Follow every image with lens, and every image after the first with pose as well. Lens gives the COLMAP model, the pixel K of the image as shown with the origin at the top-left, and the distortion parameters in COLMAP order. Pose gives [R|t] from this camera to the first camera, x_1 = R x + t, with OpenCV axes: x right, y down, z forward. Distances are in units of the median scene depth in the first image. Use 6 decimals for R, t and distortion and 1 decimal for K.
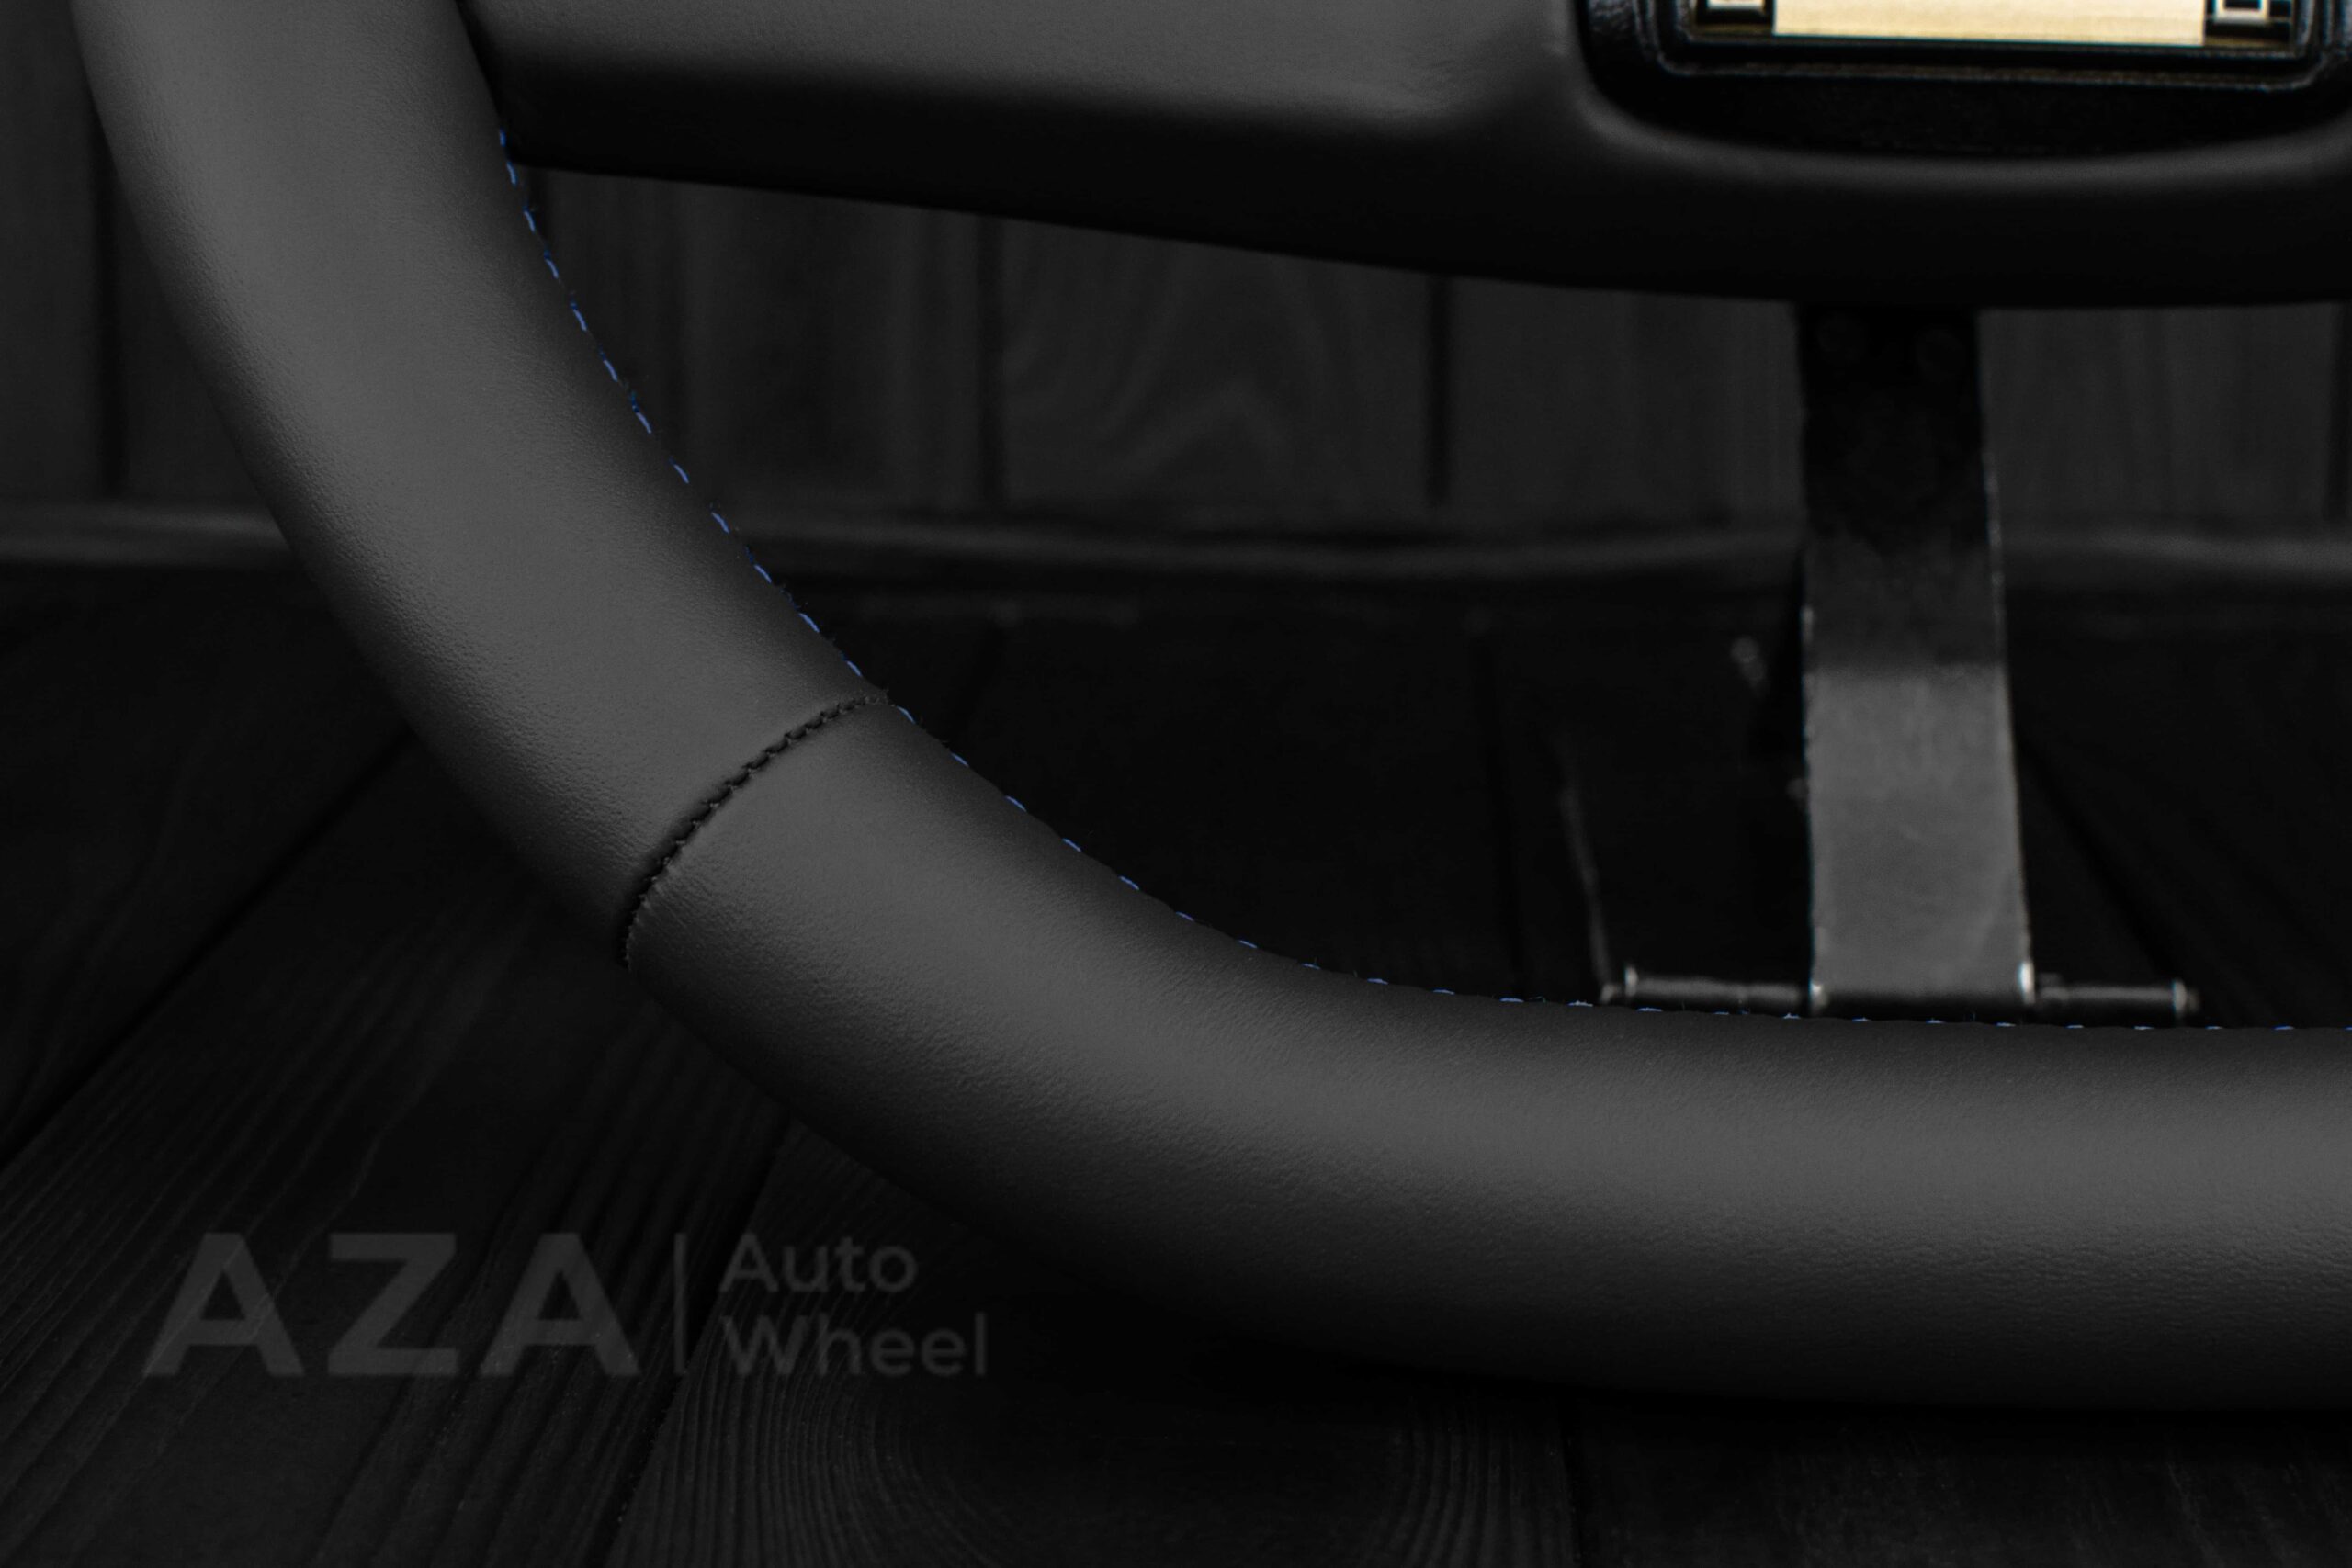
lens RADIAL K [[3522.6, 0, 1176.0], [0, 3522.6, 784.0], [0, 0, 1]] dist [-0.230855, 0.017118]
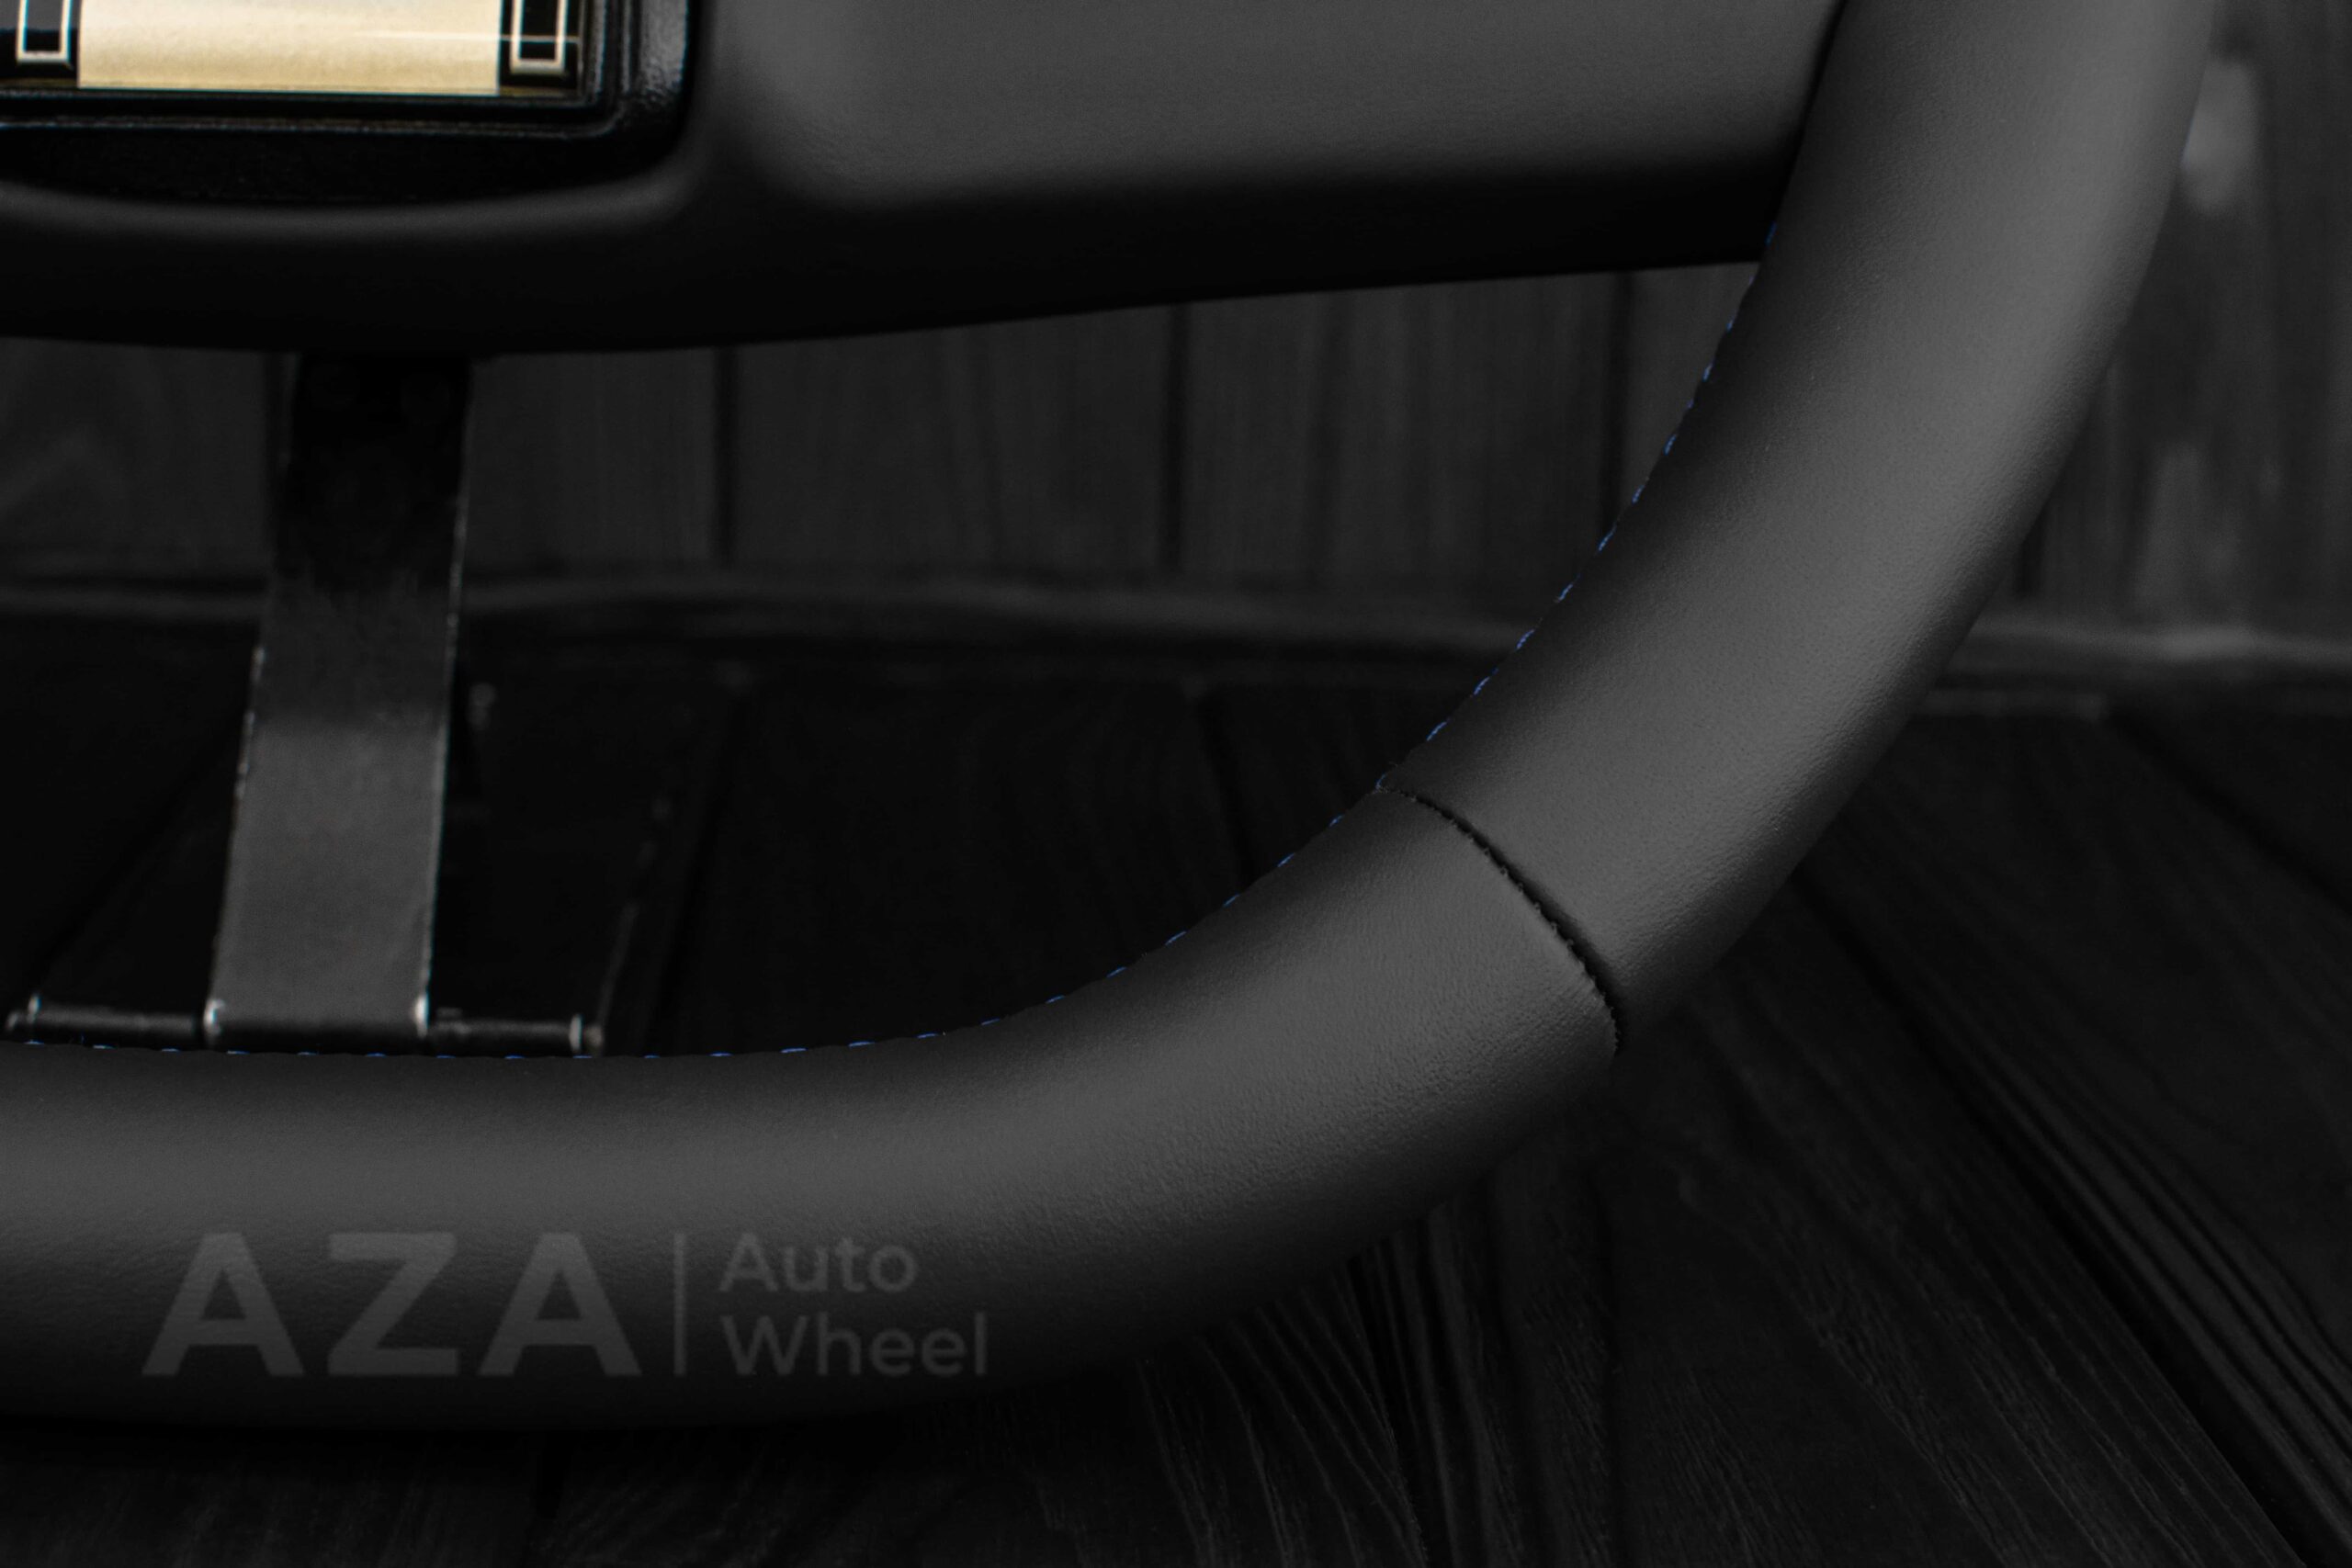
lens RADIAL K [[3522.6, 0, 1176.0], [0, 3522.6, 784.0], [0, 0, 1]] dist [-0.230855, 0.017118]
pose [[0.986745, 0.009495, 0.161999, 0.327804], [-0.006650, 0.999814, -0.018097, 0.006854], [-0.162141, 0.016780, 0.986625, -0.049419]]
